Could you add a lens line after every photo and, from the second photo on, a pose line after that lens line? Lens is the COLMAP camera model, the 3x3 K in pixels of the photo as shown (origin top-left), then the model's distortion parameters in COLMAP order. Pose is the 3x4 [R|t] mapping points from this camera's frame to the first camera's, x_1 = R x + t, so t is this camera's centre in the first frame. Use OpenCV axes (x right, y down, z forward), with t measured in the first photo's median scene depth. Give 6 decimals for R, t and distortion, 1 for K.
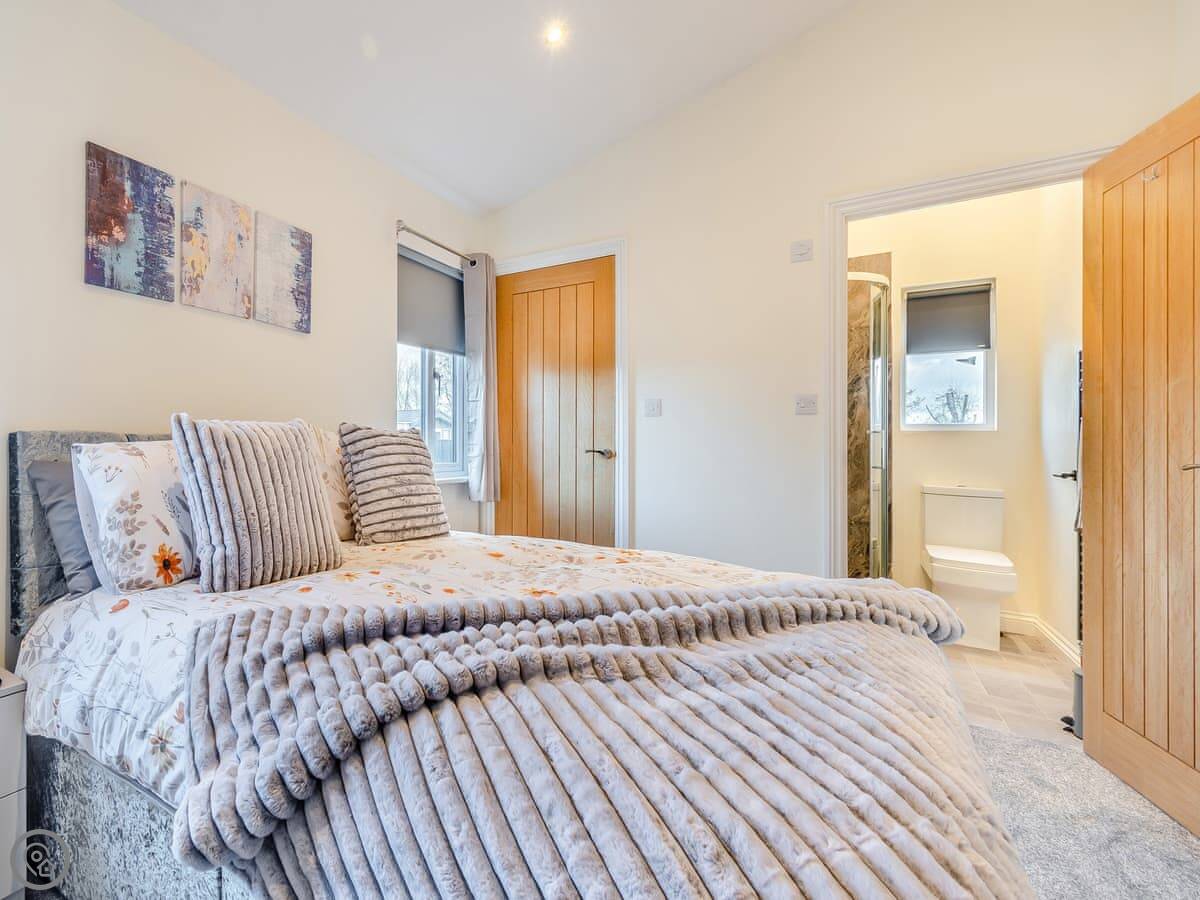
lens RADIAL K [[588.5, 0, 417.1], [0, 588.5, 437.7], [0, 0, 1]] dist [0.001920, 0.000860]
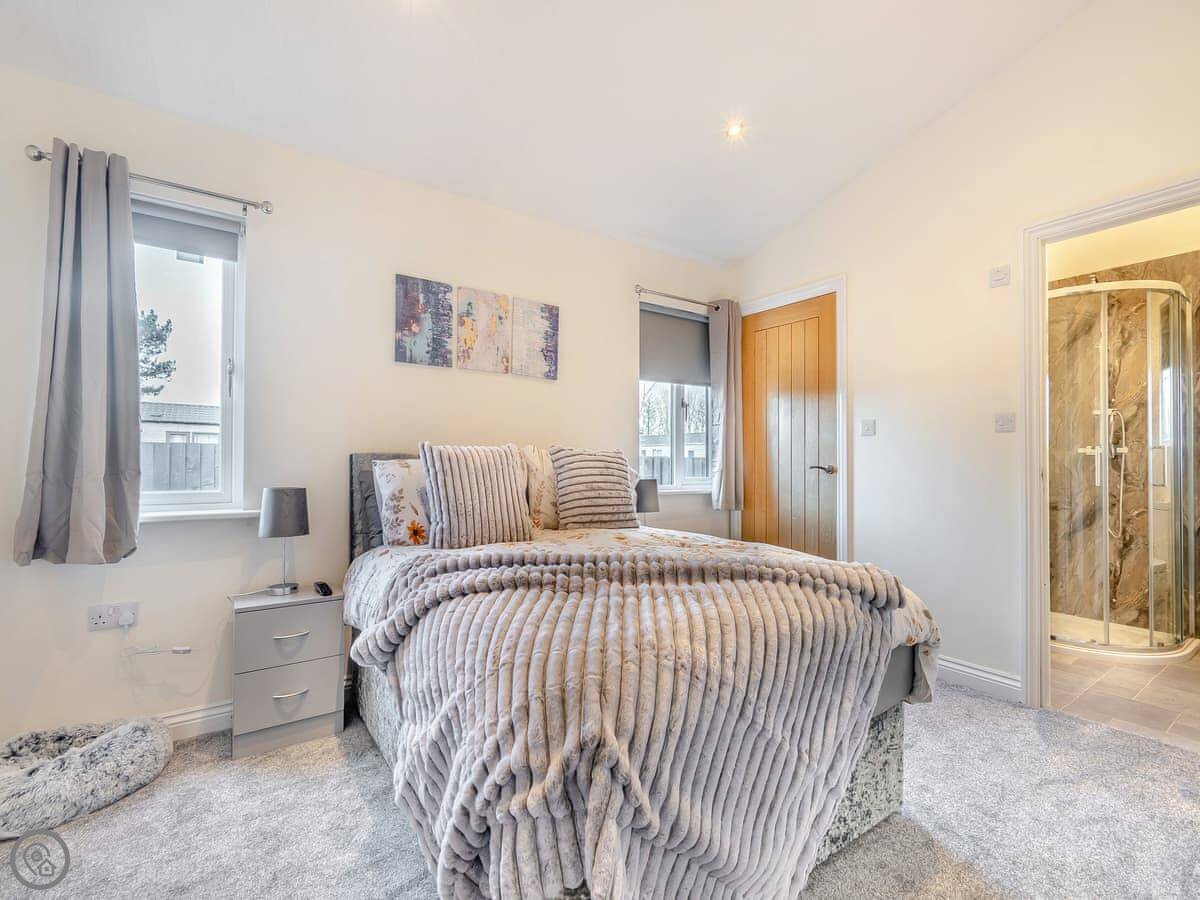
lens RADIAL K [[554.1, 0, 600.0], [0, 554.1, 450.0], [0, 0, 1]] dist [0.003031, 0.000447]
pose [[0.945634, -0.008054, -0.325132, 0.411900], [0.004367, 0.999918, -0.012069, 0.001502], [0.325202, 0.009993, 0.945592, -0.226879]]
